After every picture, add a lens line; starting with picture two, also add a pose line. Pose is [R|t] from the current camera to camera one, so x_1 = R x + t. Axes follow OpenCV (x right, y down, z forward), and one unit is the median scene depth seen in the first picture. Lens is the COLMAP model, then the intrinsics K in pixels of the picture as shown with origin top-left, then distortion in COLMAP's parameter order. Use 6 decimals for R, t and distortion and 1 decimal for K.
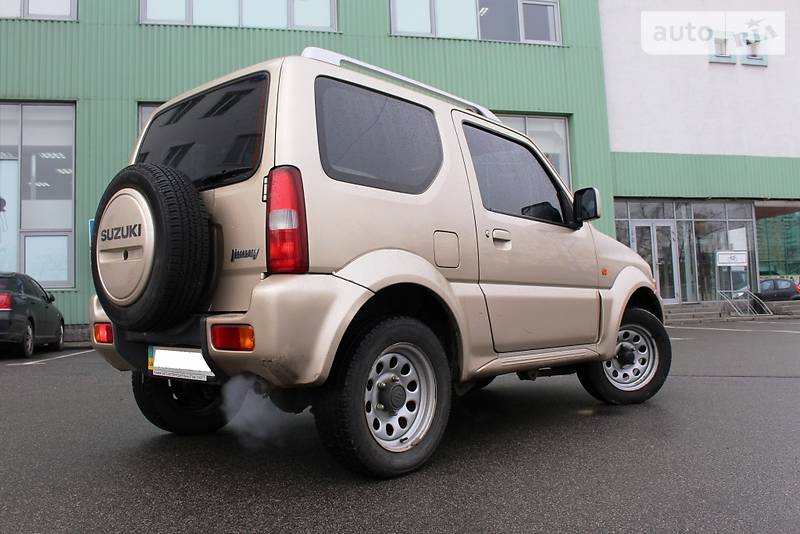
lens RADIAL K [[690.3, 0, 395.9], [0, 690.3, 268.6], [0, 0, 1]] dist [-0.090914, 0.013767]
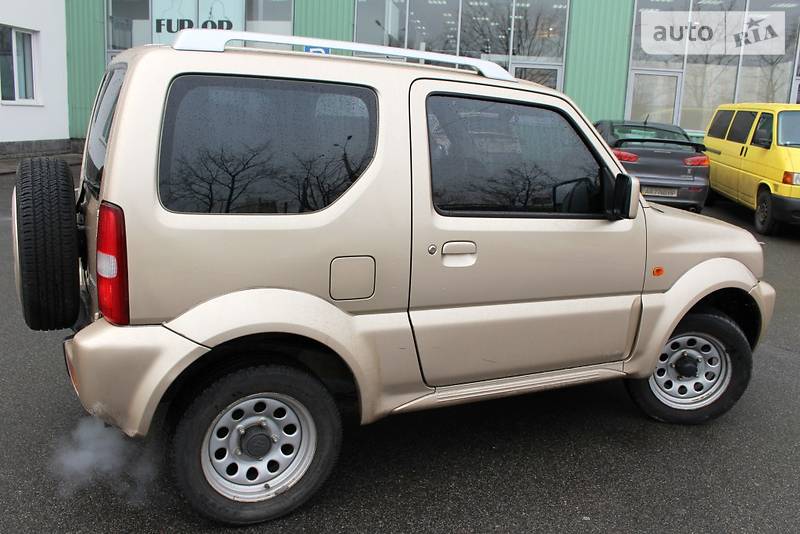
lens RADIAL K [[690.3, 0, 395.7], [0, 690.3, 269.9], [0, 0, 1]] dist [-0.090914, 0.013767]
pose [[0.928528, 0.153634, -0.337984, 0.368220], [-0.054973, 0.957220, 0.284091, -0.253142], [0.367171, -0.245206, 0.897251, 0.259453]]
